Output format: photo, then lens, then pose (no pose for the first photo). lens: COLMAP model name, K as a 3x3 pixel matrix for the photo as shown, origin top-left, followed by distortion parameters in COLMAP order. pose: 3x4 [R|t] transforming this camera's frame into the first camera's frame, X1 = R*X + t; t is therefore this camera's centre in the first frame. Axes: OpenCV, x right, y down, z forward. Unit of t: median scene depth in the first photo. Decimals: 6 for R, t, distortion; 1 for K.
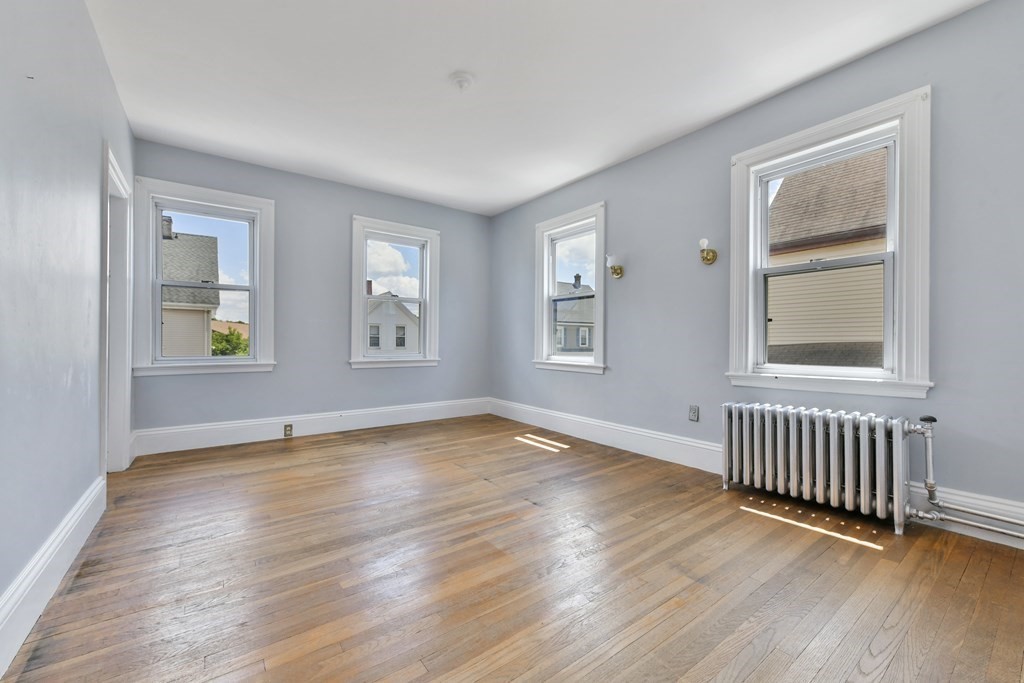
lens RADIAL K [[418.8, 0, 514.6], [0, 418.8, 342.4], [0, 0, 1]] dist [-0.004532, -0.000352]
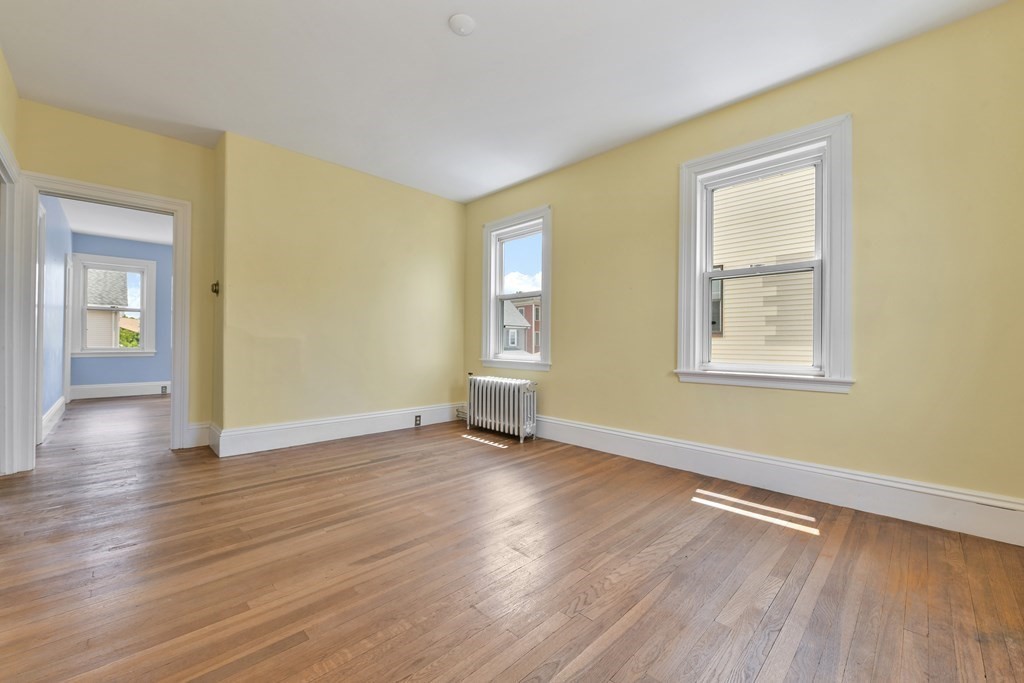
lens RADIAL K [[418.8, 0, 521.1], [0, 418.8, 340.6], [0, 0, 1]] dist [-0.004532, -0.000352]
pose [[0.990572, 0.003545, 0.136946, 0.668596], [-0.003288, 0.999992, -0.002103, -0.000101], [-0.136952, 0.001633, 0.990576, -0.901821]]
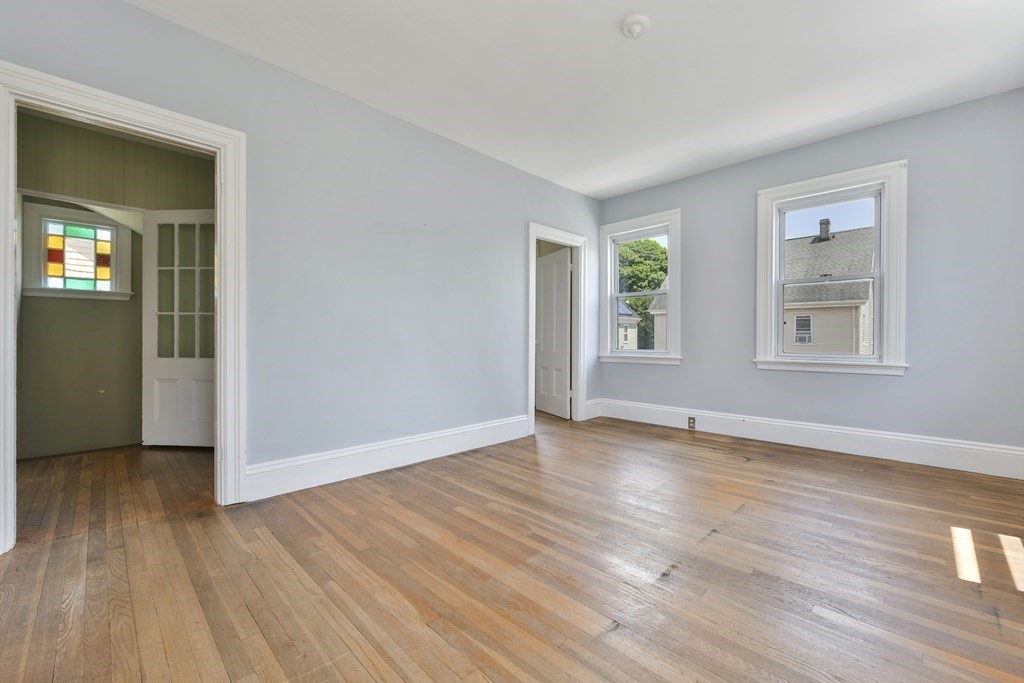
lens RADIAL K [[418.8, 0, 518.6], [0, 418.8, 338.9], [0, 0, 1]] dist [-0.004532, -0.000352]
pose [[0.136473, -0.002563, -0.990640, 0.399772], [-0.000514, 0.999996, -0.002658, 0.003390], [0.990644, 0.000872, 0.136471, 0.391748]]
